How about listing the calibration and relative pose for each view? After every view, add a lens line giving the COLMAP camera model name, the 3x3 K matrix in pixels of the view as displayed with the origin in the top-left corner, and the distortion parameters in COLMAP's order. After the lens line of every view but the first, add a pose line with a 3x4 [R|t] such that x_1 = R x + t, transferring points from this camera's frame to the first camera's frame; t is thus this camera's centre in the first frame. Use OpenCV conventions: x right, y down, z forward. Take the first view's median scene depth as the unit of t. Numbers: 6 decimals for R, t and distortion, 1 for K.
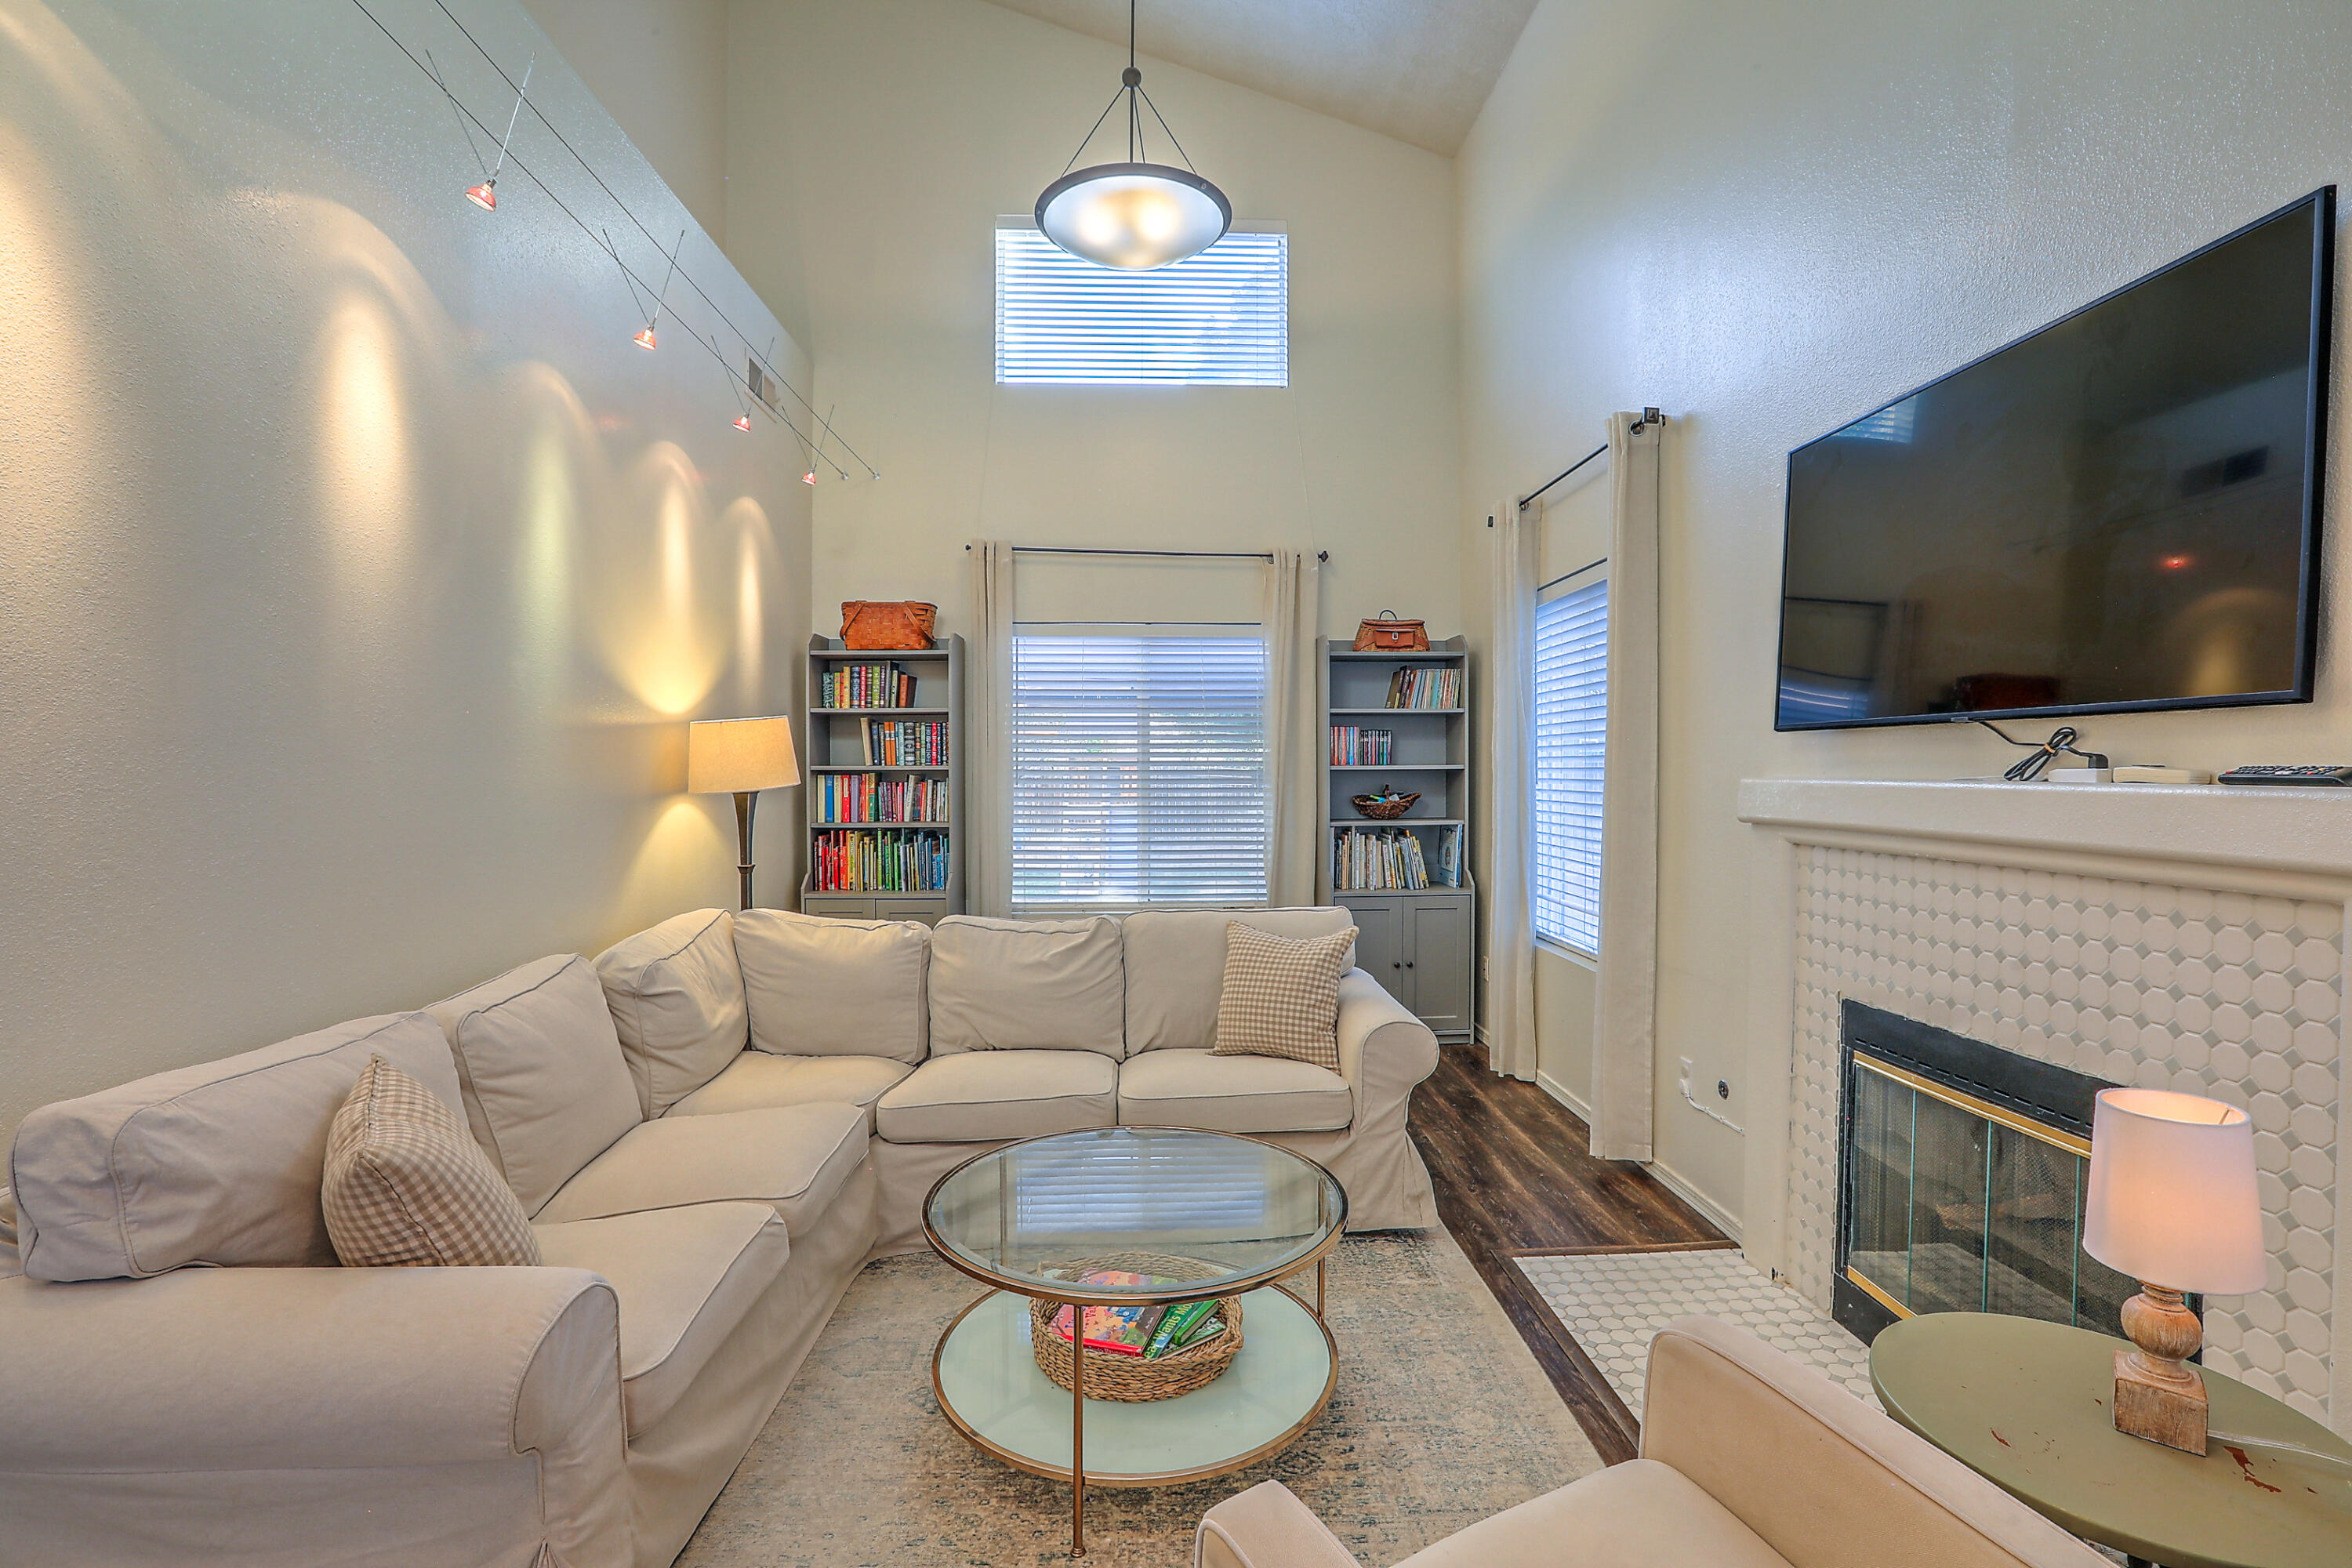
lens RADIAL K [[1065.4, 0, 1174.9], [0, 1065.4, 783.5], [0, 0, 1]] dist [-0.048056, 0.016394]
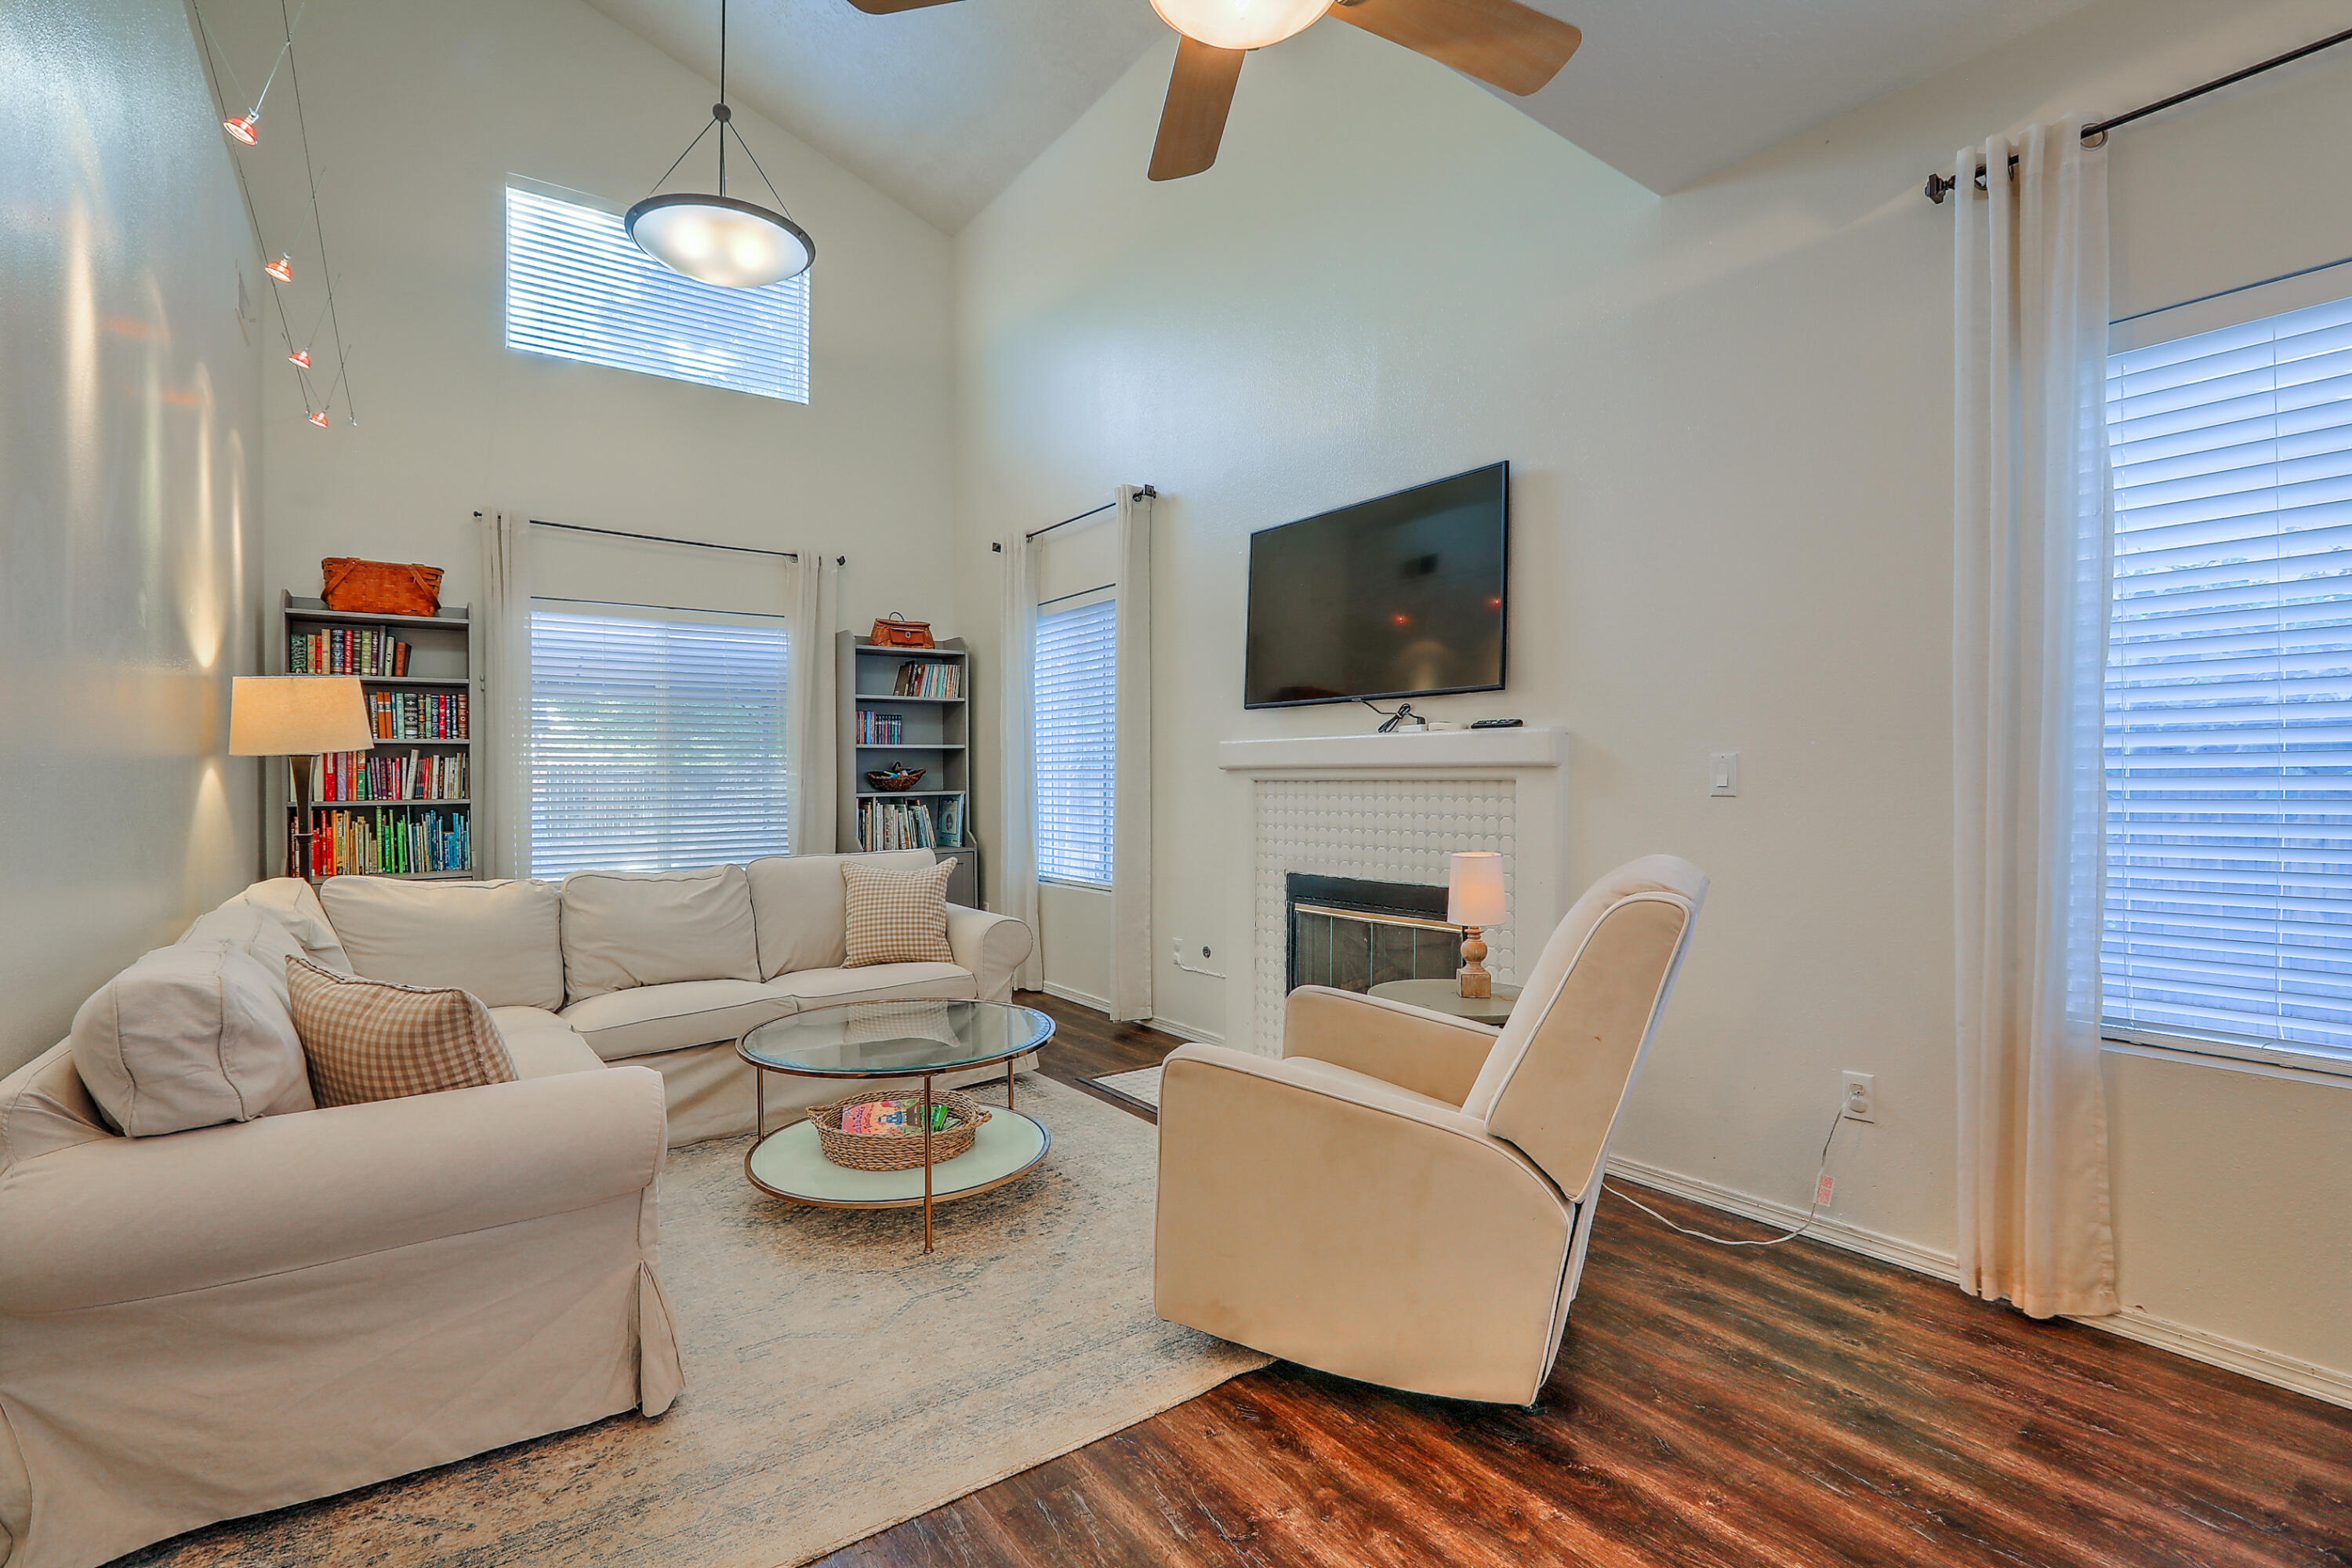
lens RADIAL K [[1065.4, 0, 1171.2], [0, 1065.4, 777.1], [0, 0, 1]] dist [-0.048056, 0.016394]
pose [[0.832020, -0.005169, 0.554722, -0.276887], [0.011958, 0.999891, -0.008620, 0.044112], [-0.554617, 0.013805, 0.831991, -0.181485]]
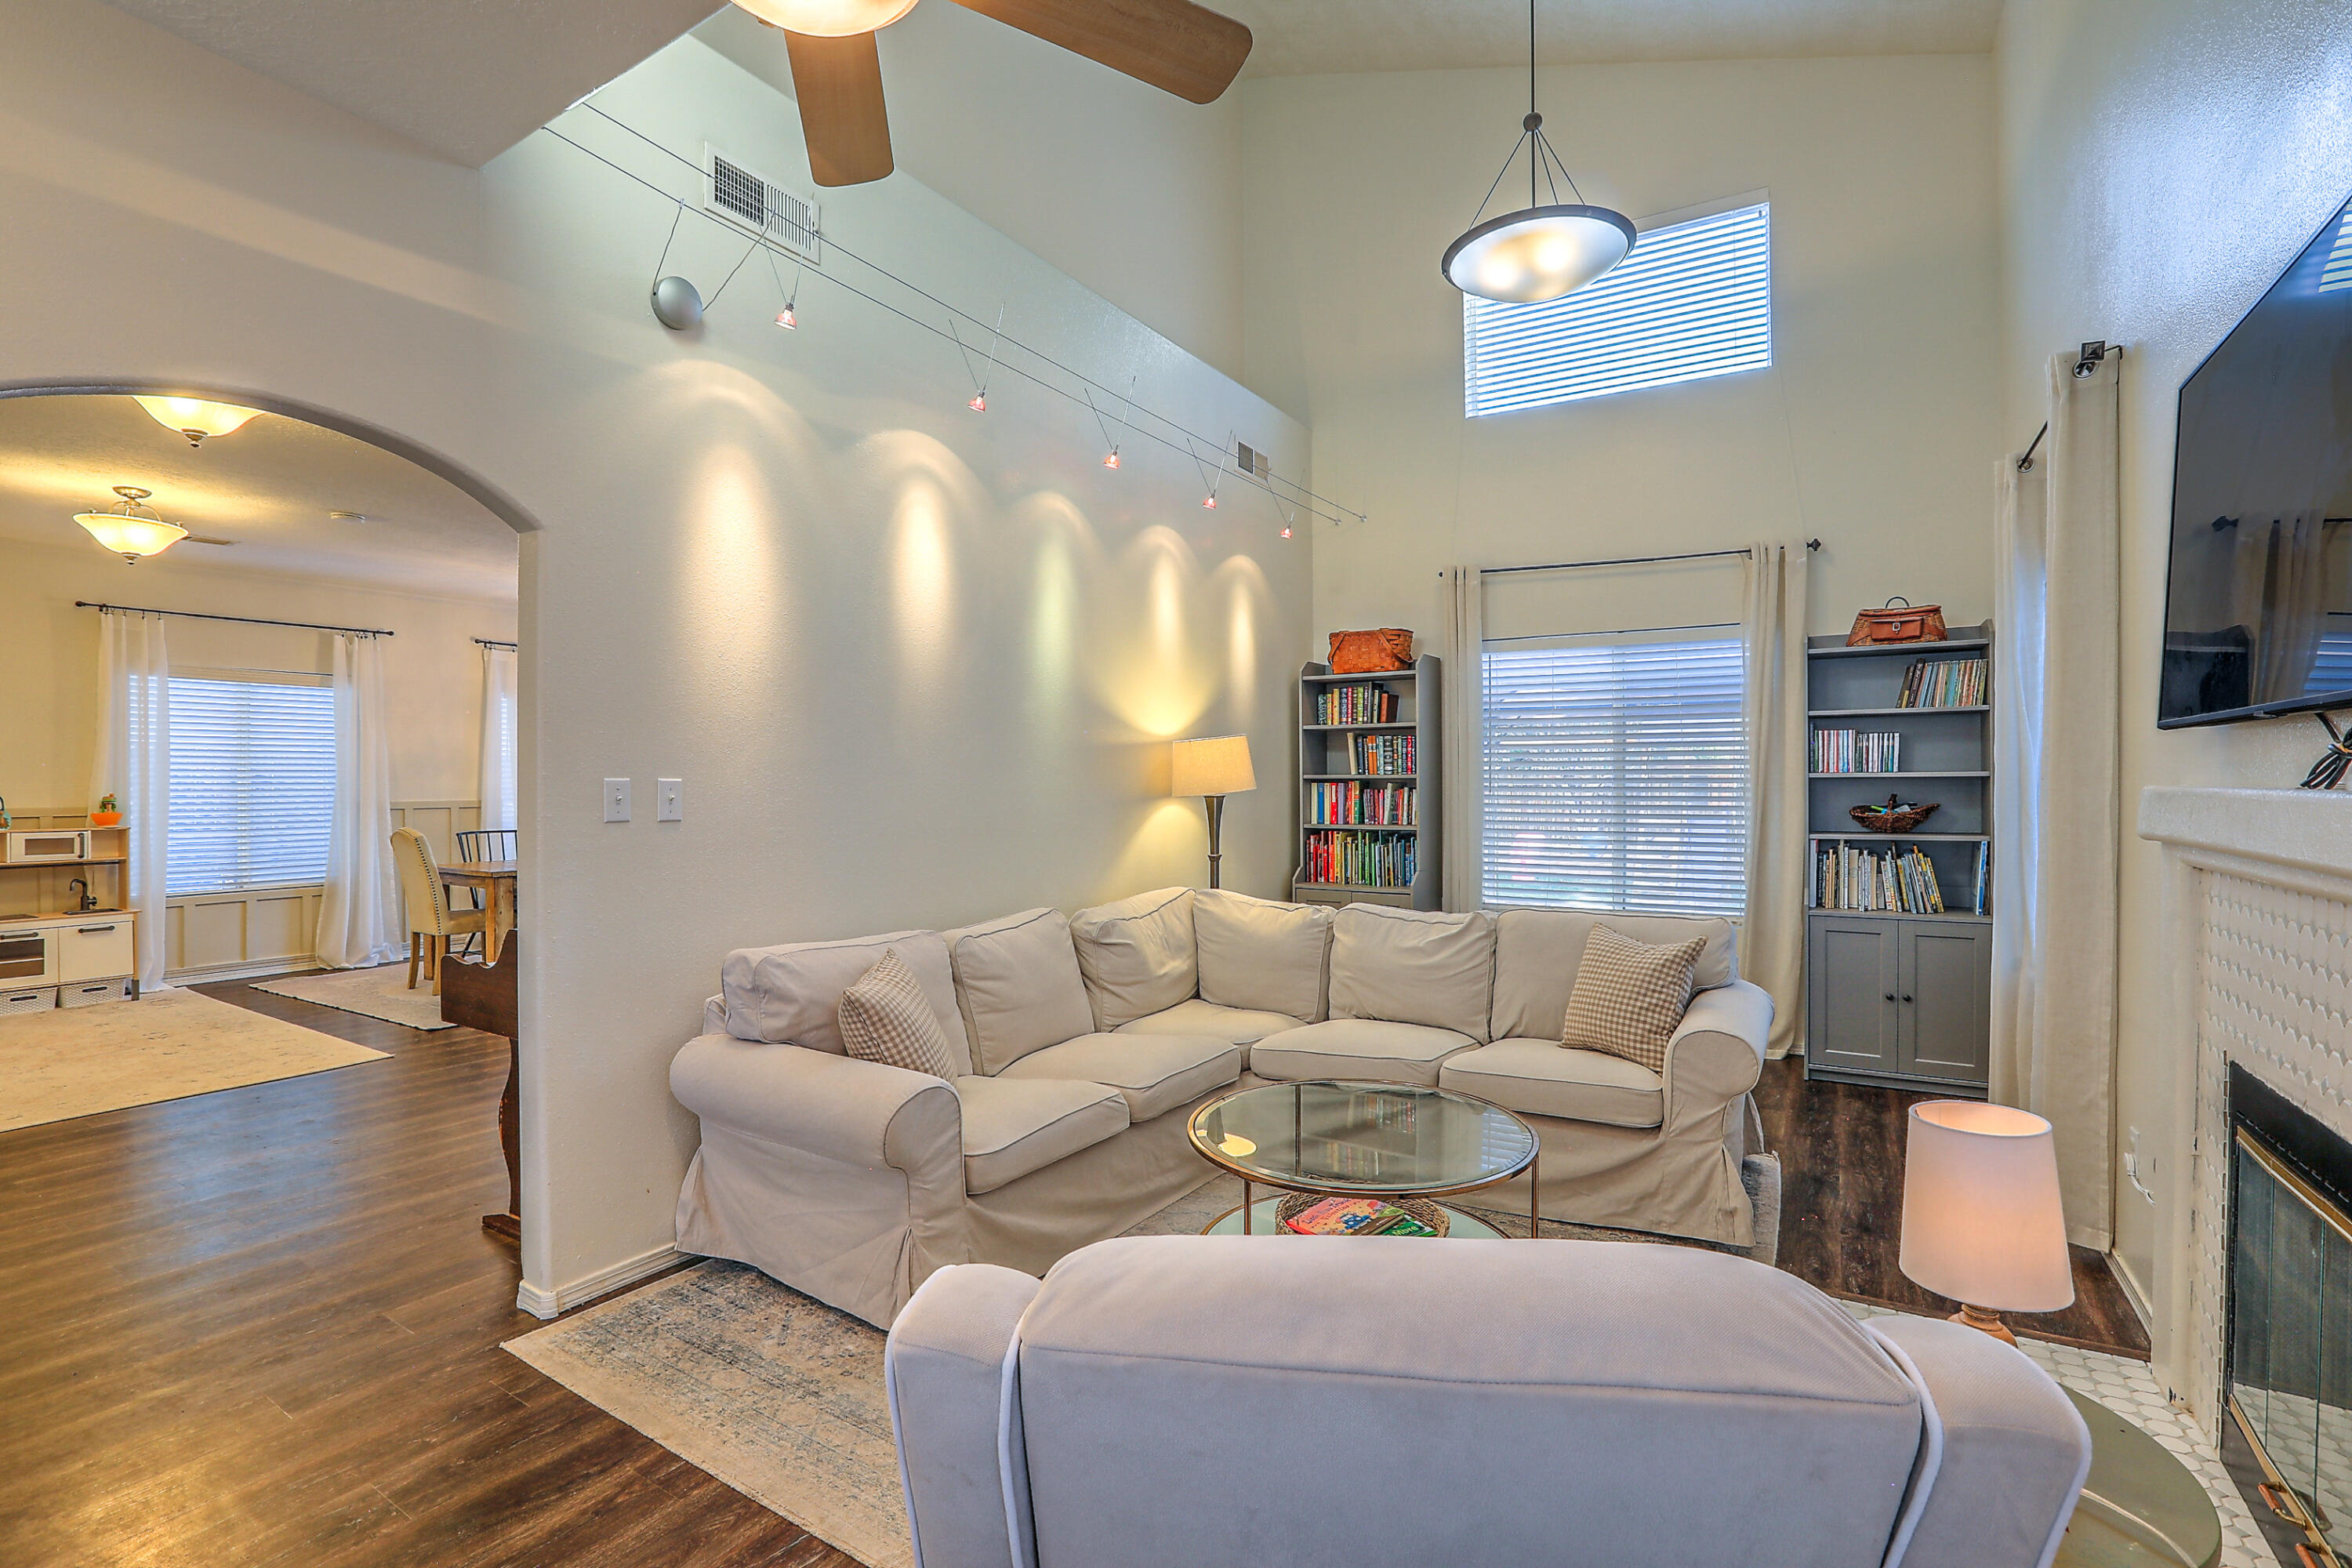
lens RADIAL K [[1065.4, 0, 1171.8], [0, 1065.4, 780.5], [0, 0, 1]] dist [-0.048056, 0.016394]
pose [[0.830848, -0.000317, -0.556499, 0.256408], [-0.005700, 0.999943, -0.009080, 0.001375], [0.556470, 0.010716, 0.830799, -0.078439]]
